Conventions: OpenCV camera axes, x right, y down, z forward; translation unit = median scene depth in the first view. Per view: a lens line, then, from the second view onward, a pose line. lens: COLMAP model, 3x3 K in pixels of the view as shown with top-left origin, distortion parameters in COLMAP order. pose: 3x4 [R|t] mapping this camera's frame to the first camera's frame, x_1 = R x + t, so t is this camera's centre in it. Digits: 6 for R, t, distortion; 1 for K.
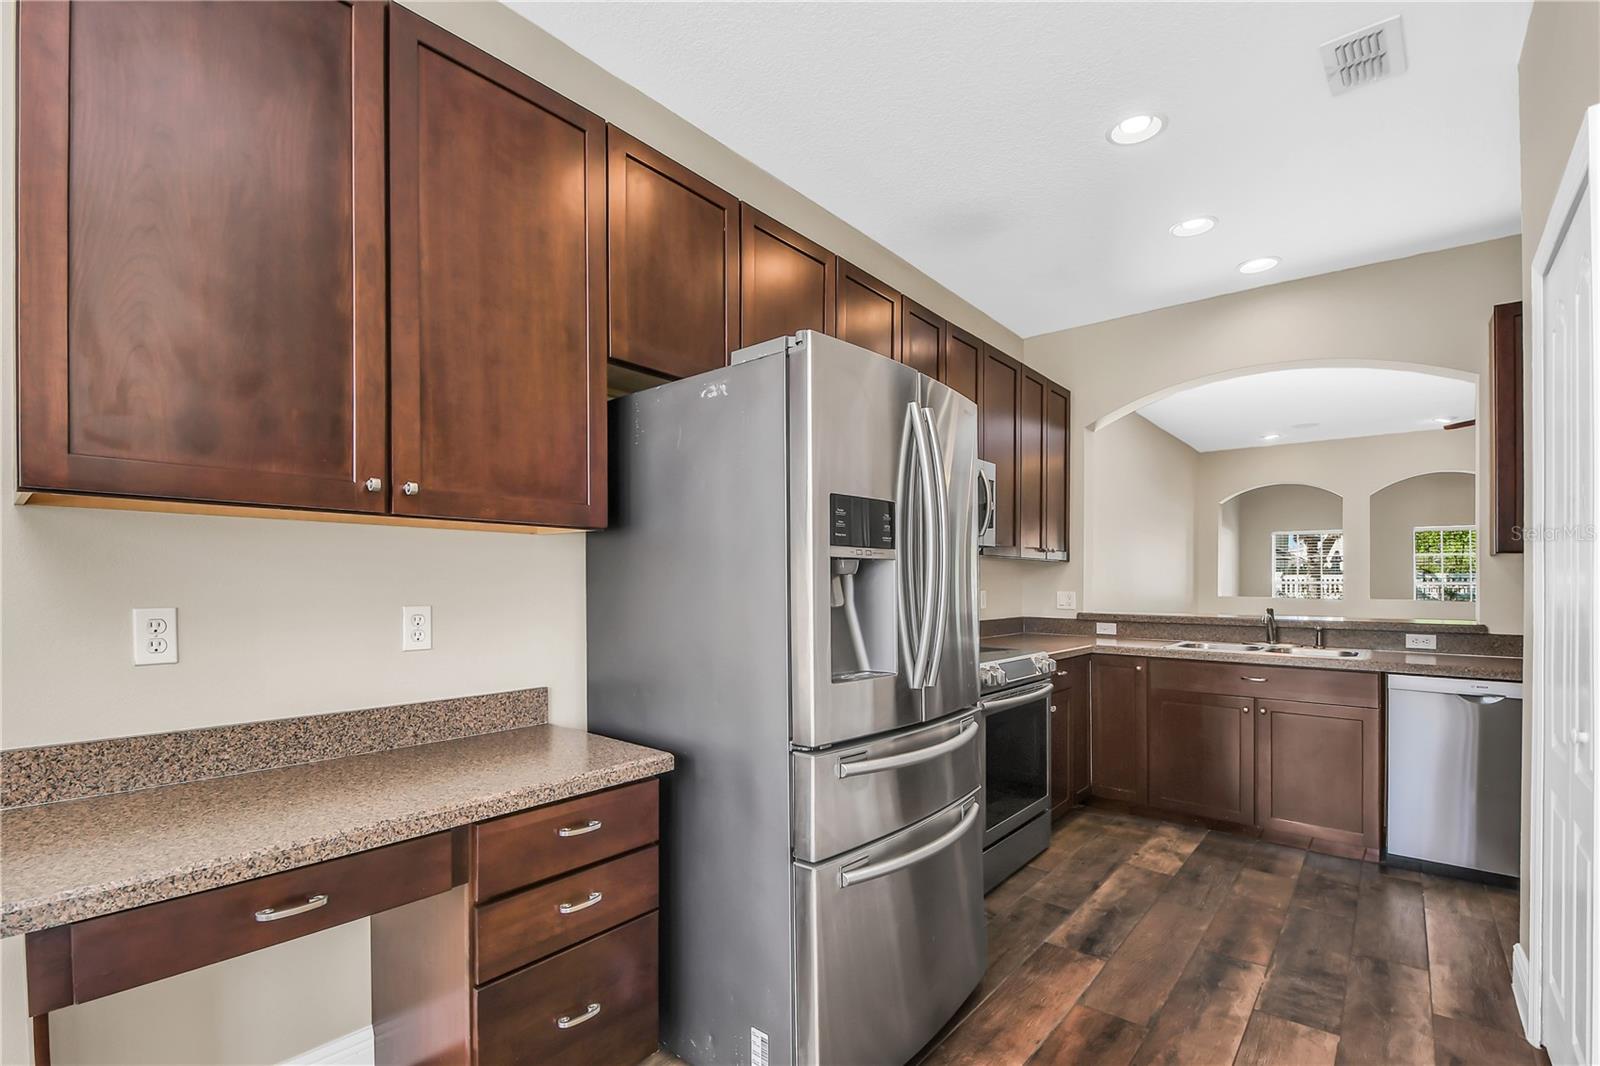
lens RADIAL K [[707.5, 0, 796.9], [0, 707.5, 577.9], [0, 0, 1]] dist [0.000676, -0.017288]
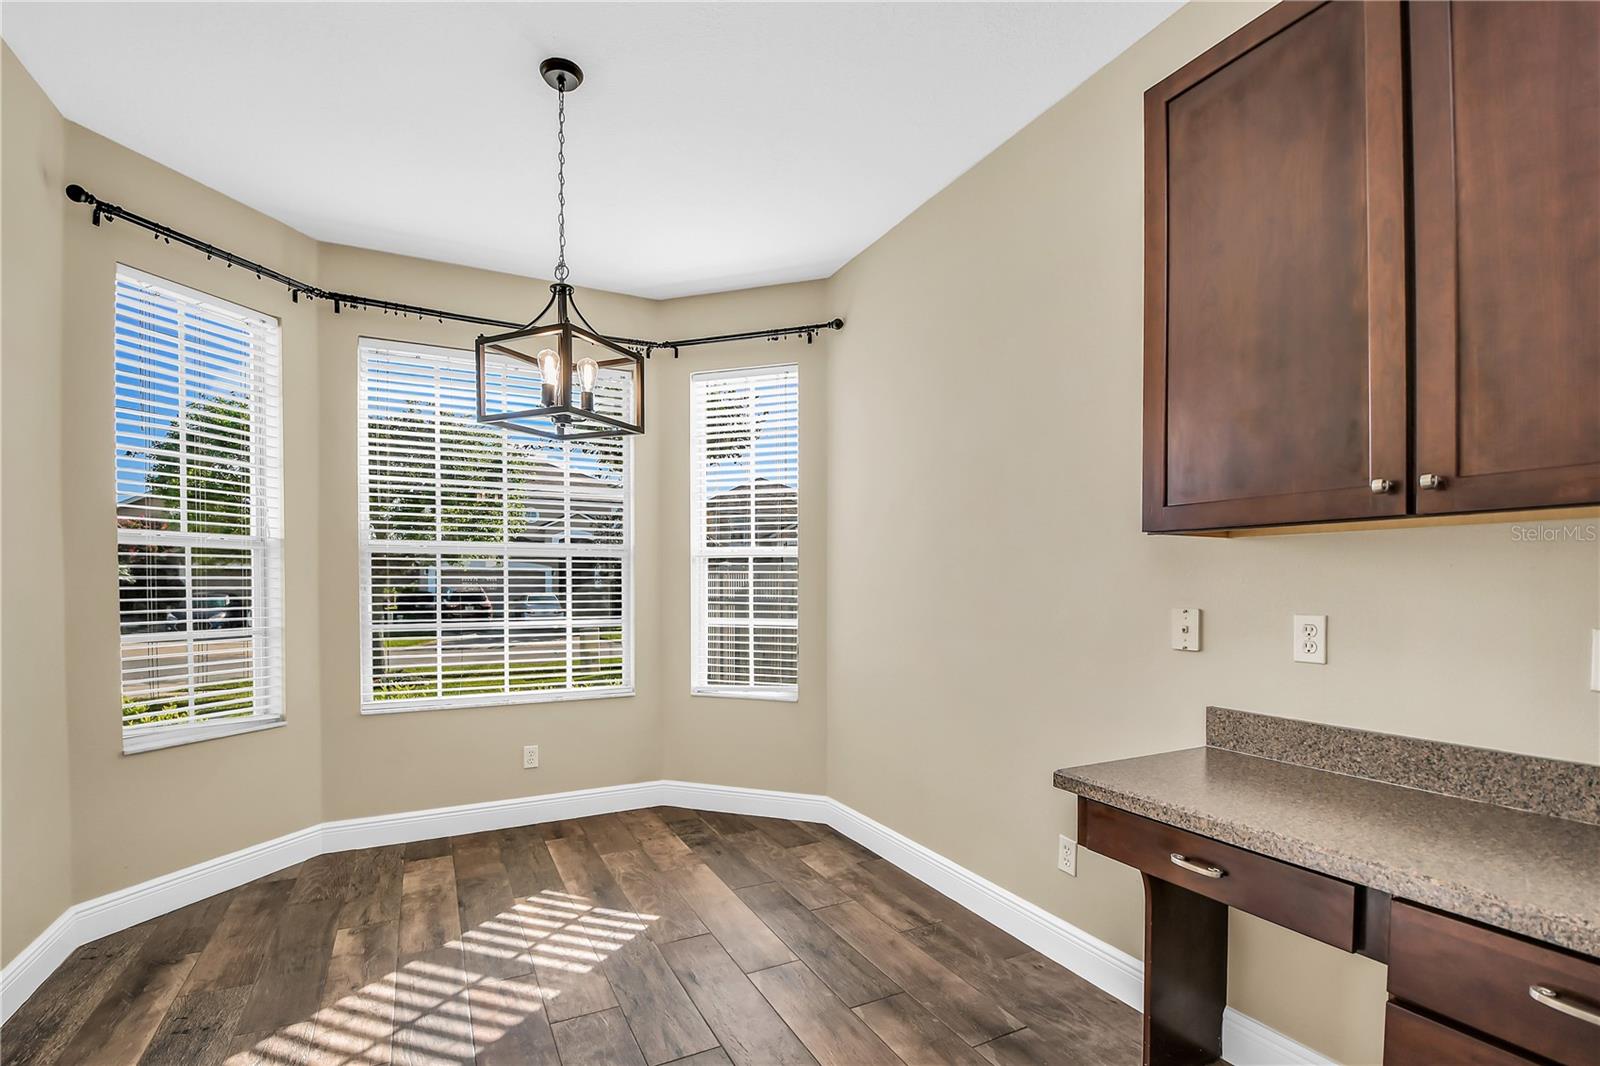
lens RADIAL K [[705.0, 0, 792.4], [0, 705.0, 589.9], [0, 0, 1]] dist [0.000403, -0.019284]
pose [[-0.388907, -0.000868, -0.921277, 0.516516], [-0.003231, 0.999995, 0.000422, 0.002515], [0.921271, 0.003141, -0.388907, 0.662696]]
